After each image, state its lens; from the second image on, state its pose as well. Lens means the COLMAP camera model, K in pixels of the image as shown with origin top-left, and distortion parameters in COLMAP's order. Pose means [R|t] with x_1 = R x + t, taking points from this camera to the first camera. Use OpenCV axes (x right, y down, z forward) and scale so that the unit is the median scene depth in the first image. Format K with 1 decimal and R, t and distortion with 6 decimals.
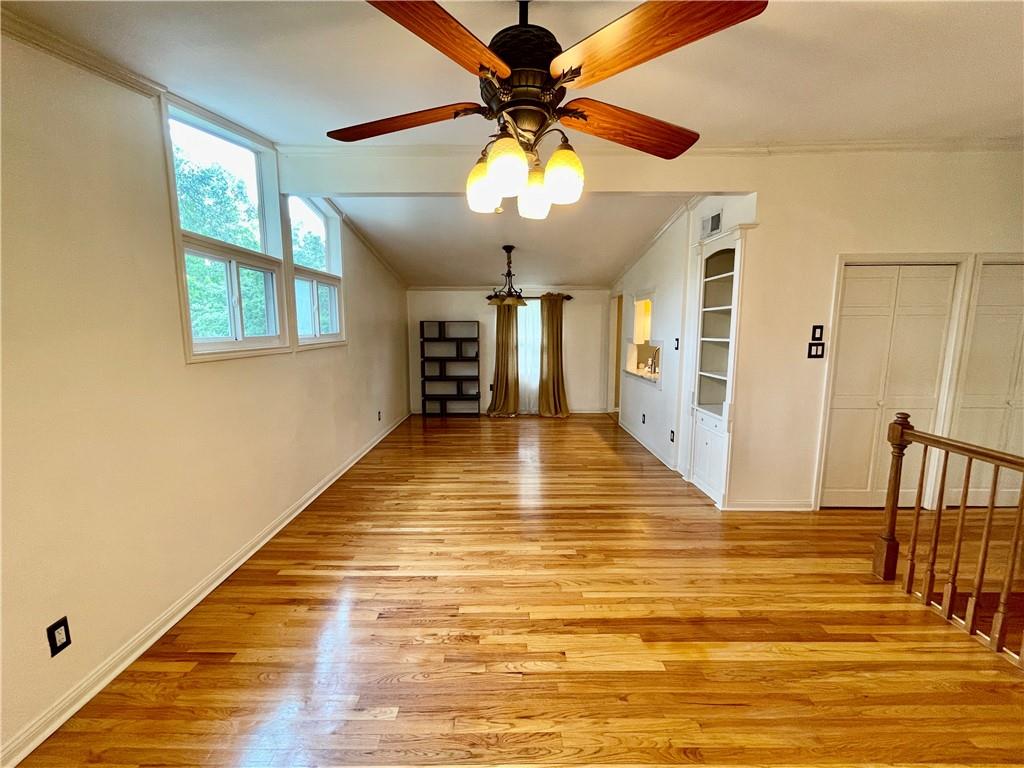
lens RADIAL K [[416.7, 0, 512.0], [0, 416.7, 384.0], [0, 0, 1]] dist [0.001129, -0.000180]
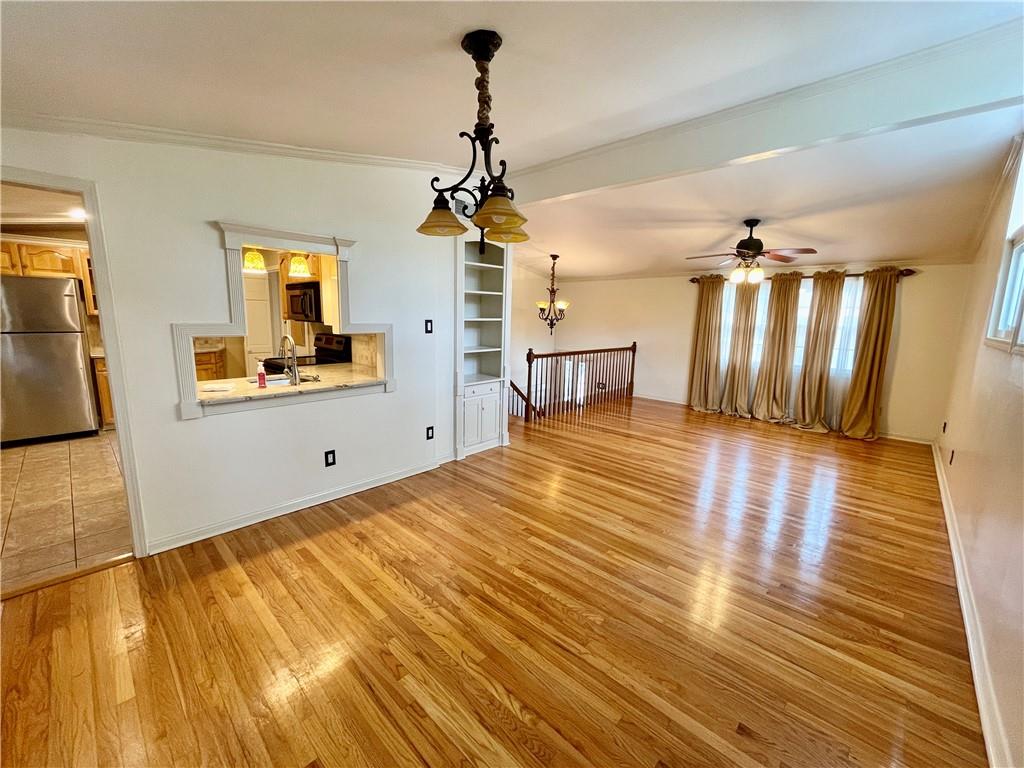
lens RADIAL K [[416.7, 0, 512.0], [0, 416.7, 384.0], [0, 0, 1]] dist [0.001129, -0.000180]
pose [[-0.723542, -0.125393, 0.678795, -0.544149], [0.072540, 0.964105, 0.255420, -0.319193], [-0.686458, 0.234047, -0.688475, 2.562281]]
